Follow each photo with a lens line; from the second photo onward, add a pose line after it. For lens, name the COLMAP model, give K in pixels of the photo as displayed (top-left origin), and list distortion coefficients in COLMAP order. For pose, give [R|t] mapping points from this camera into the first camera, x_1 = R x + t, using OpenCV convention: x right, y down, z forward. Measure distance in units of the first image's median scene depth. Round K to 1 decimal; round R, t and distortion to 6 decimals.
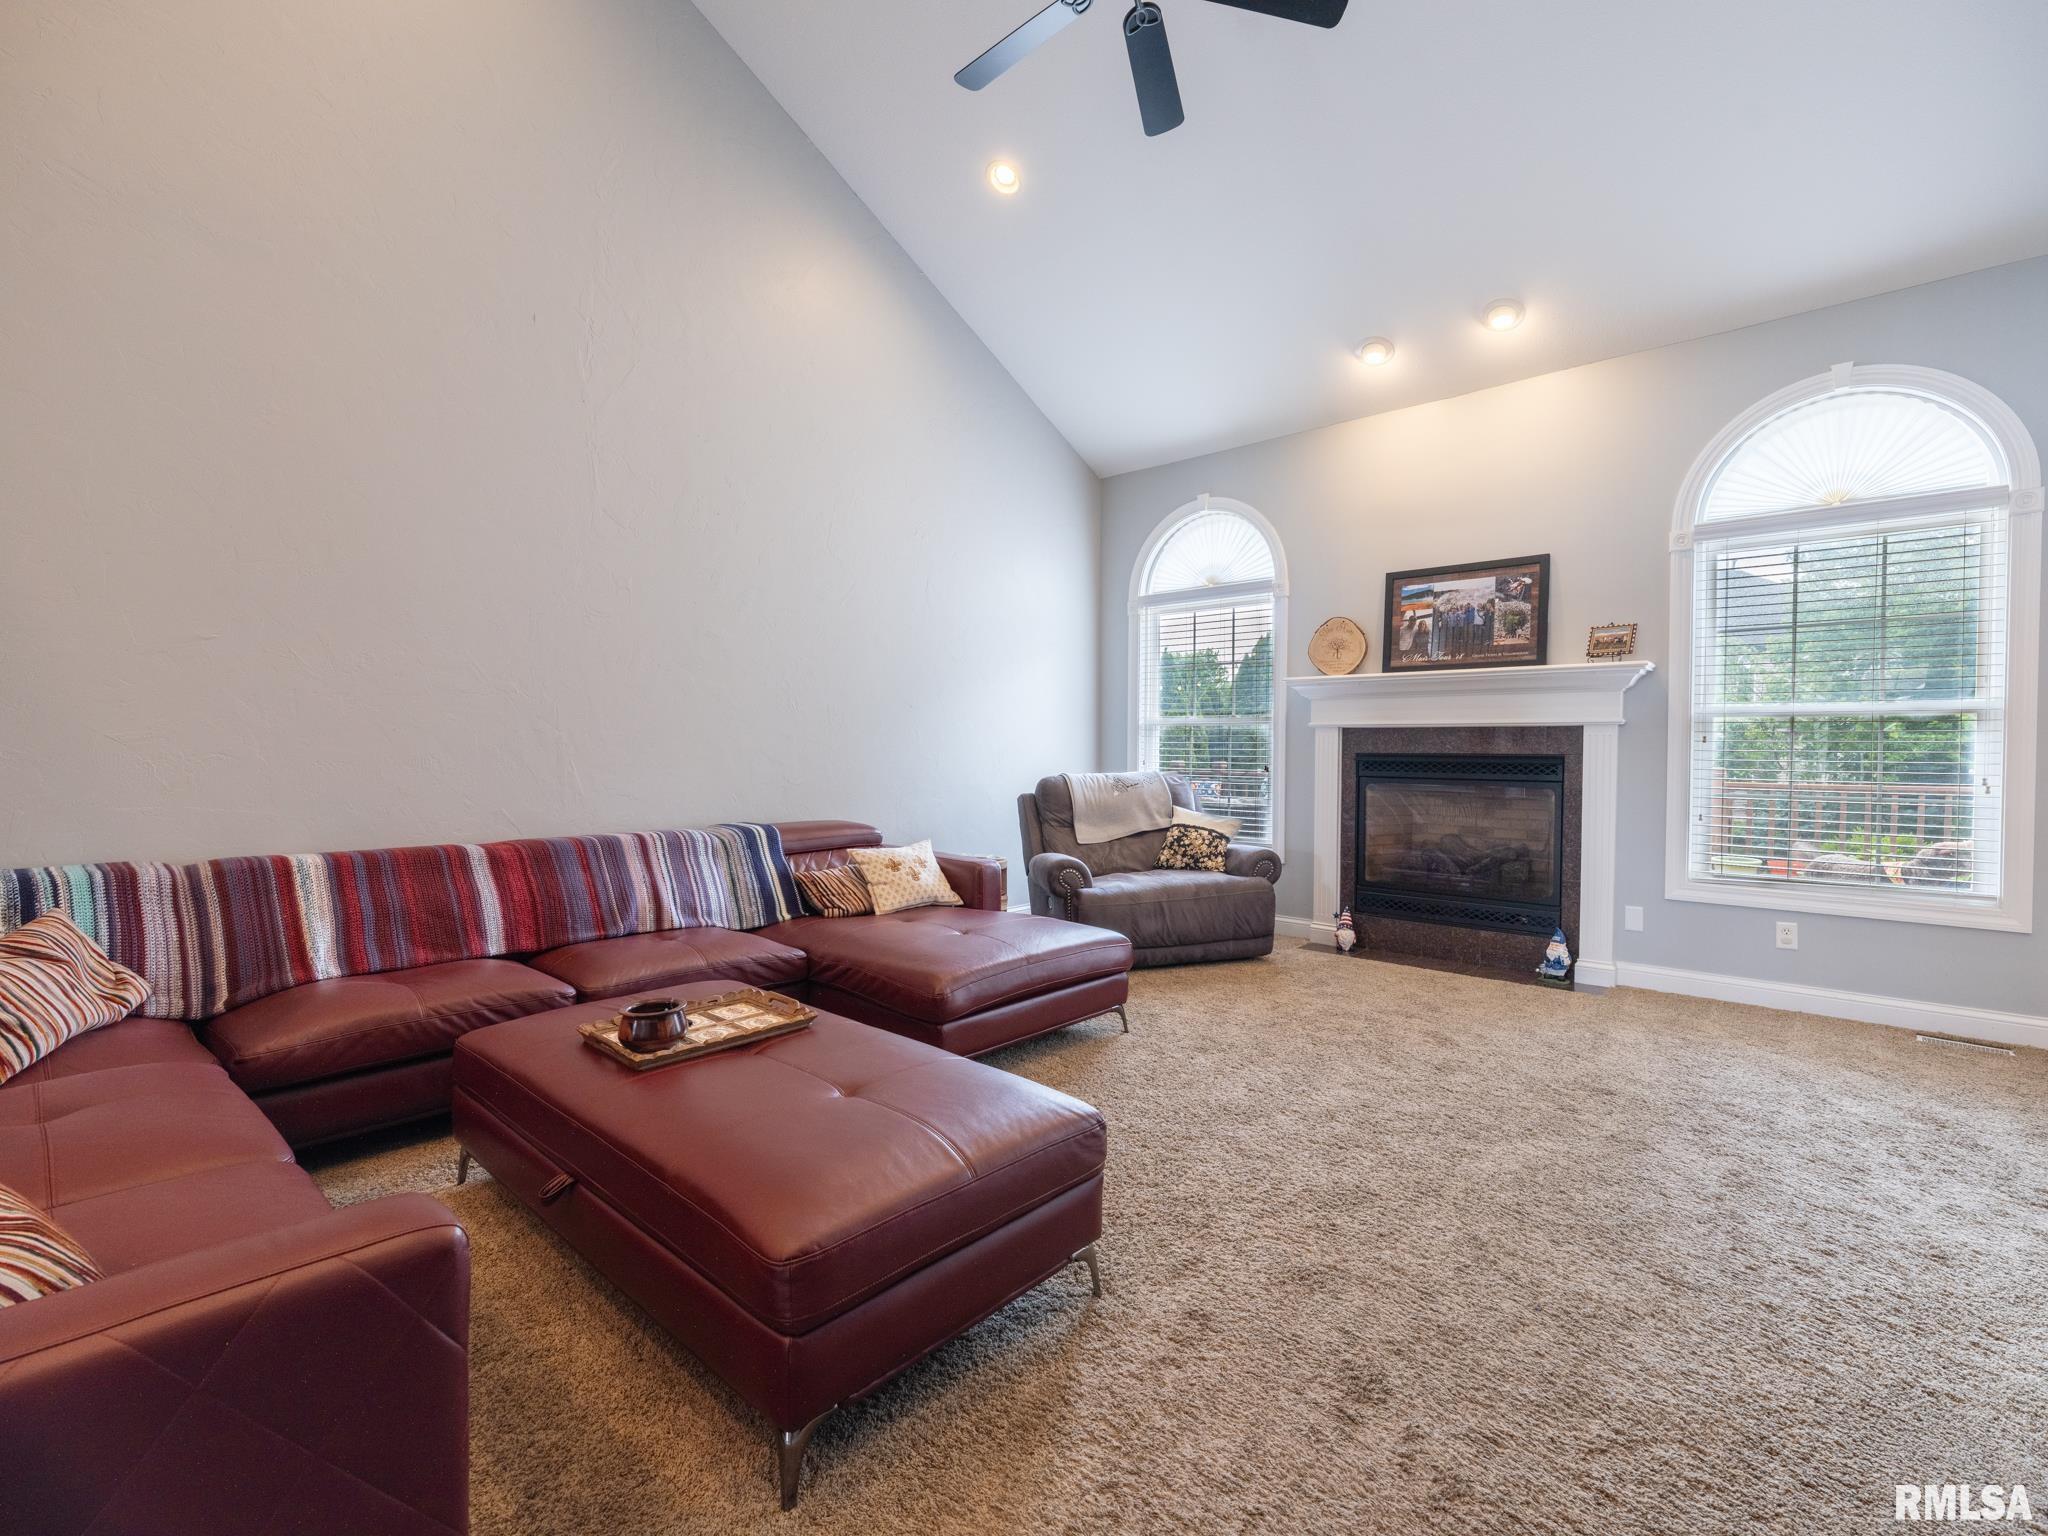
lens RADIAL K [[933.2, 0, 1021.1], [0, 933.2, 766.4], [0, 0, 1]] dist [-0.002989, 0.001414]
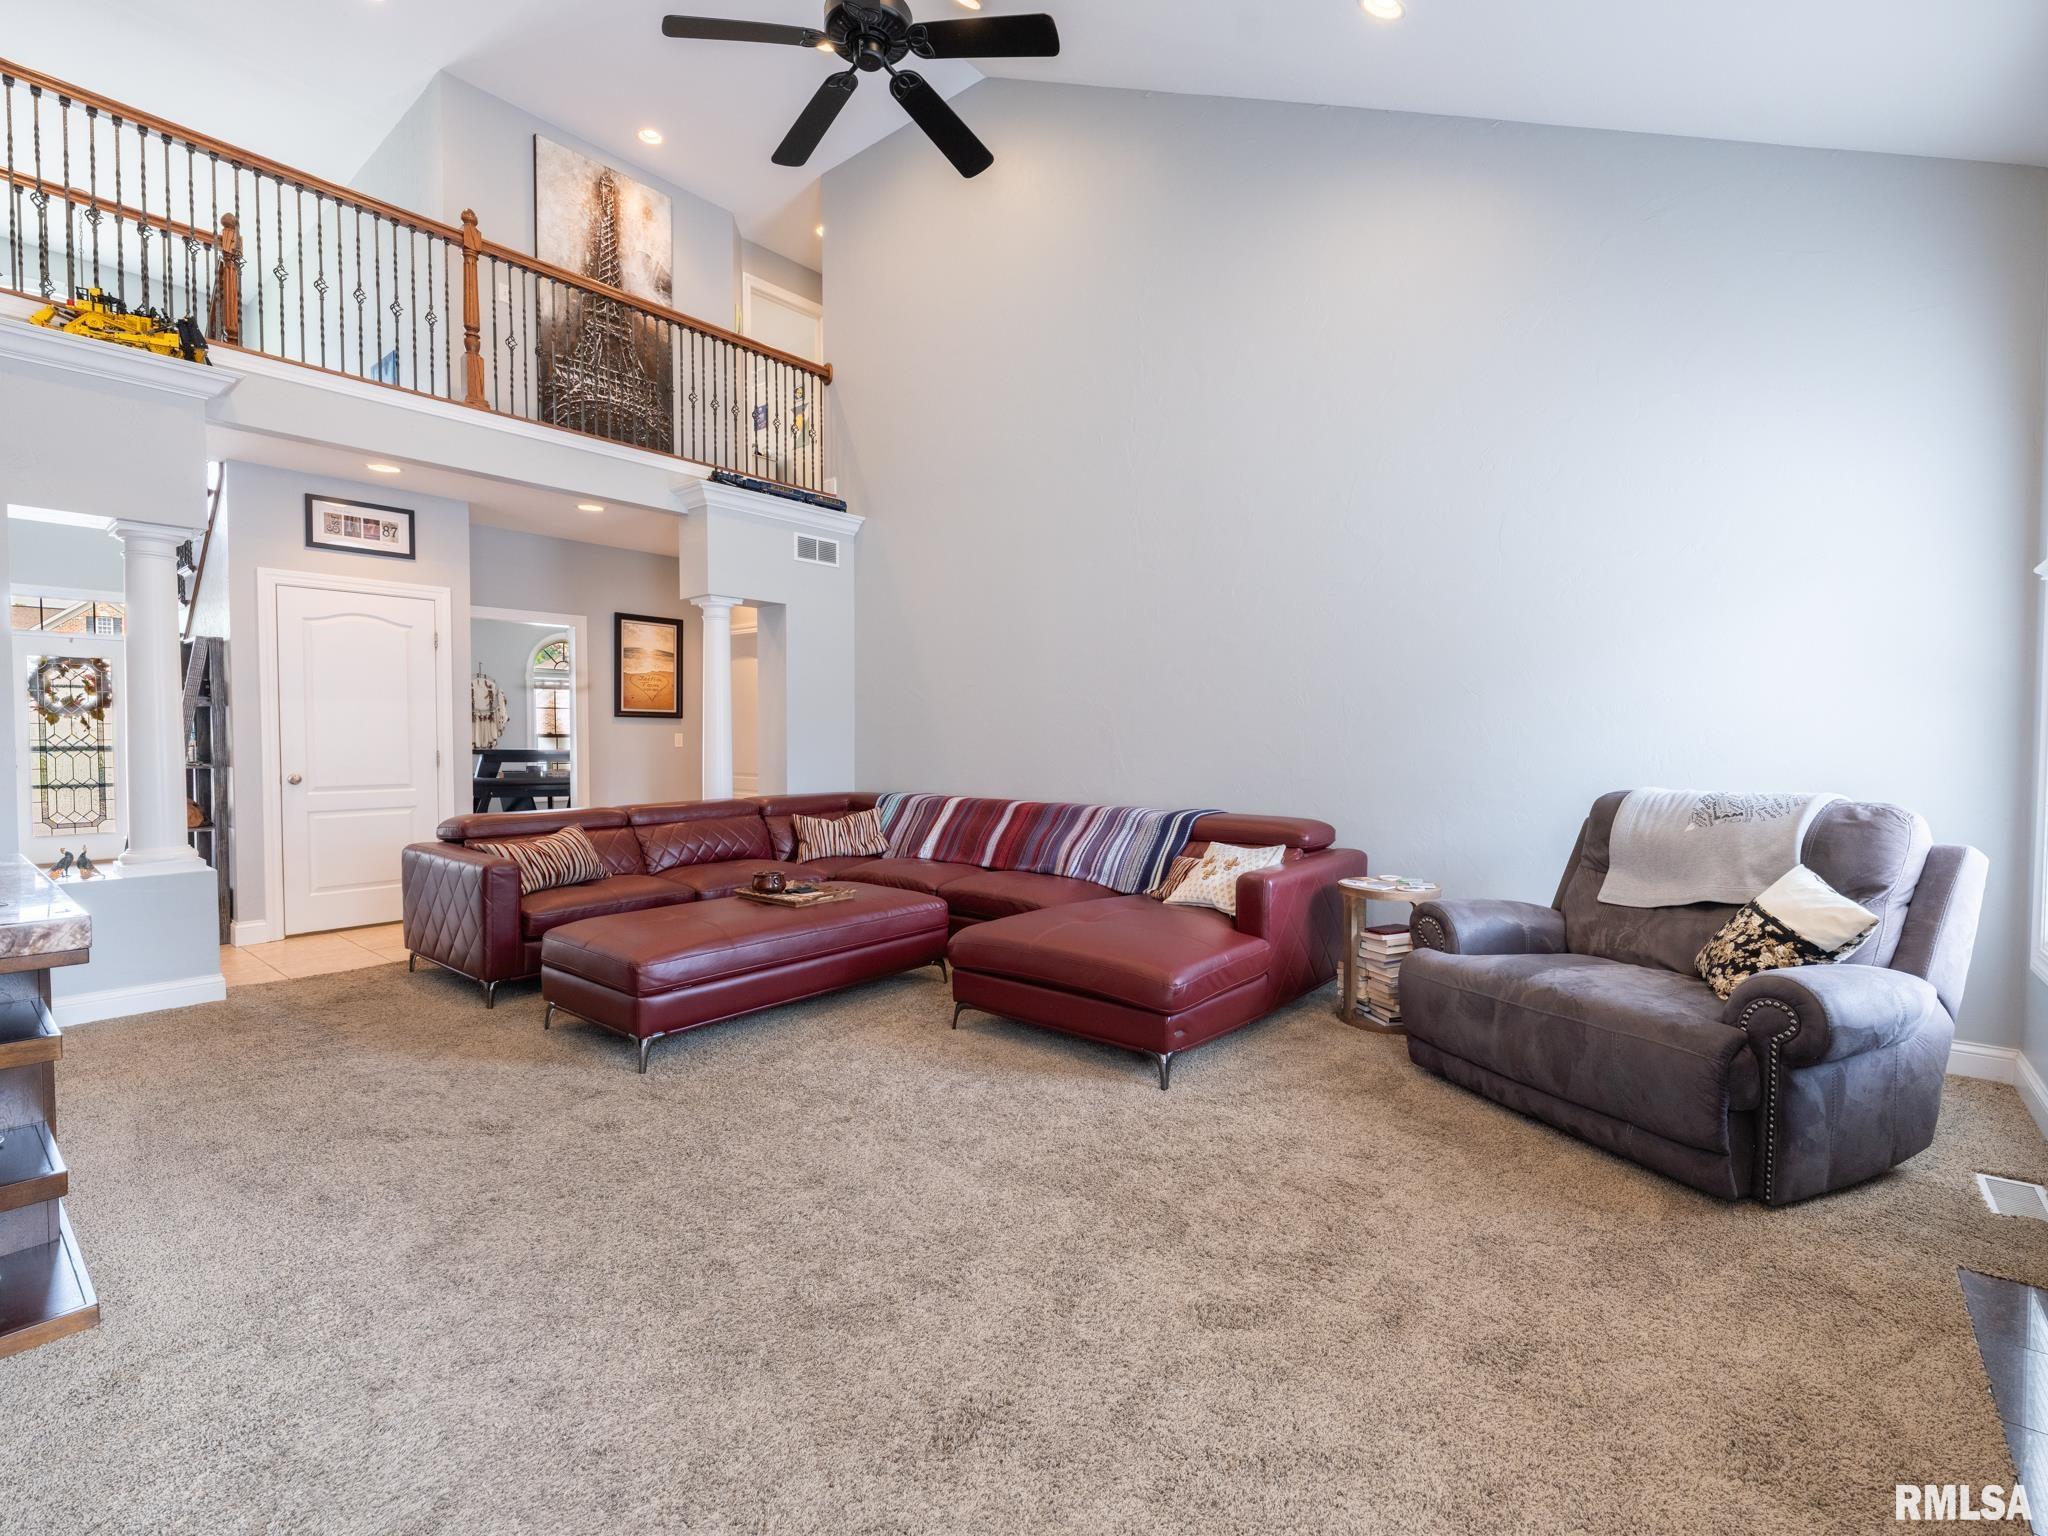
lens RADIAL K [[939.4, 0, 1023.4], [0, 939.4, 766.5], [0, 0, 1]] dist [-0.003323, 0.001665]
pose [[0.050909, 0.029089, -0.998280, 0.871925], [-0.023572, 0.999332, 0.027918, -0.018519], [0.998425, 0.022111, 0.051560, 0.781528]]
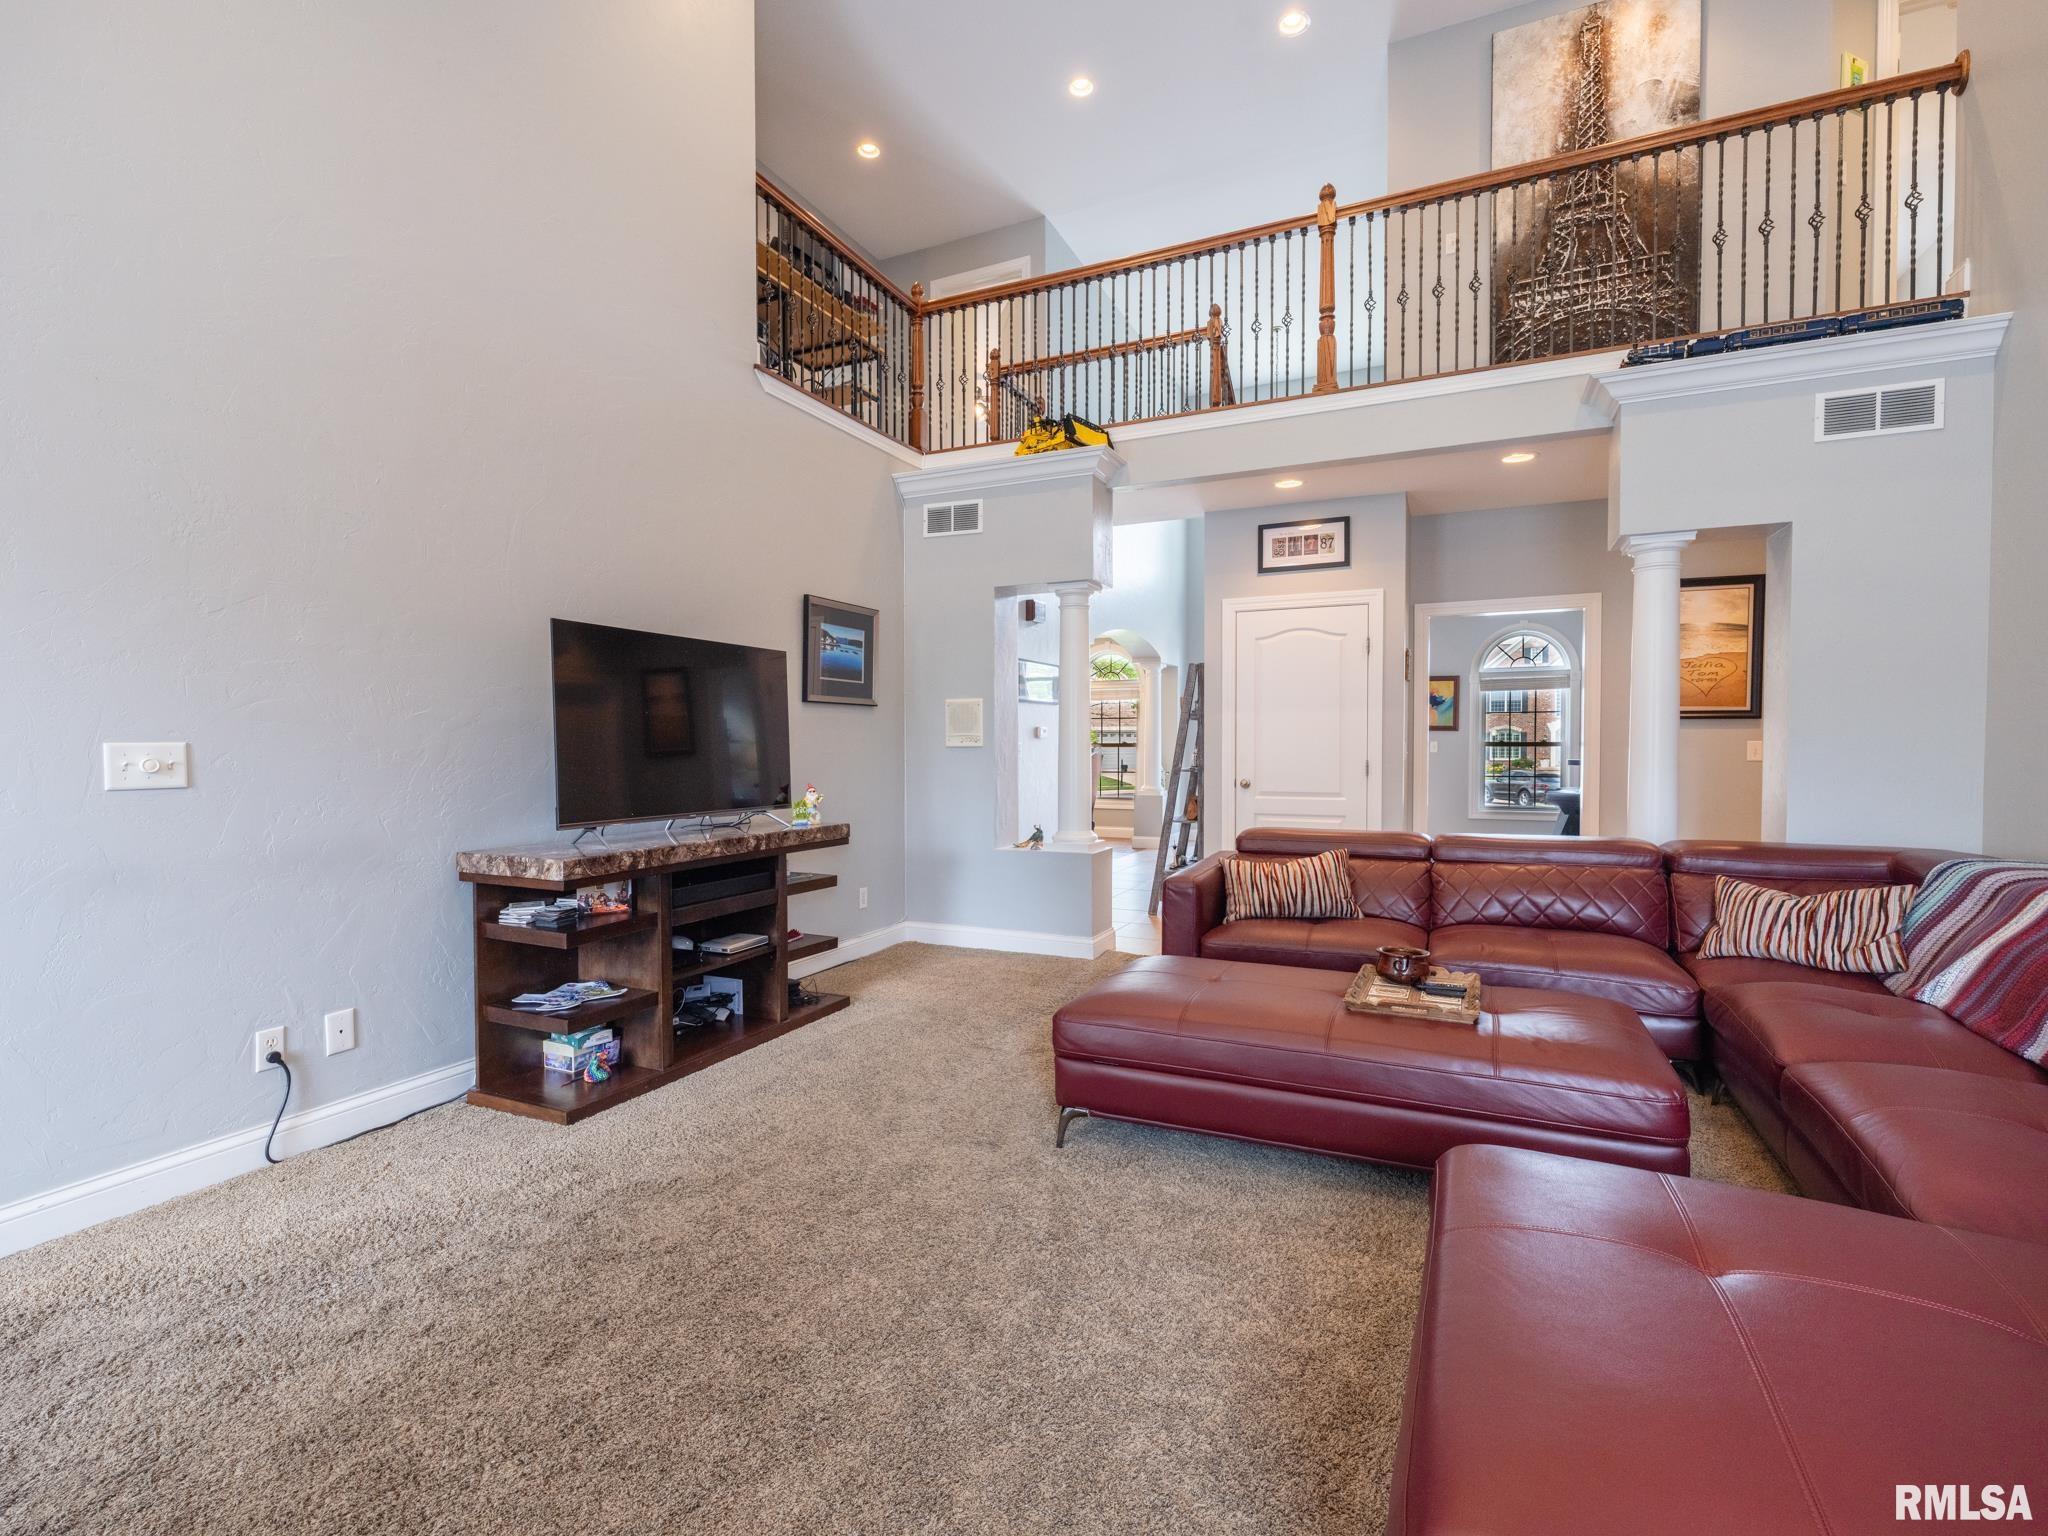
lens RADIAL K [[939.4, 0, 1023.4], [0, 939.4, 766.5], [0, 0, 1]] dist [-0.003323, 0.001665]
pose [[-0.952928, 0.004058, -0.303168, 0.272449], [-0.009459, 0.999026, 0.043102, -0.027361], [0.303048, 0.043941, -0.951962, 1.132984]]
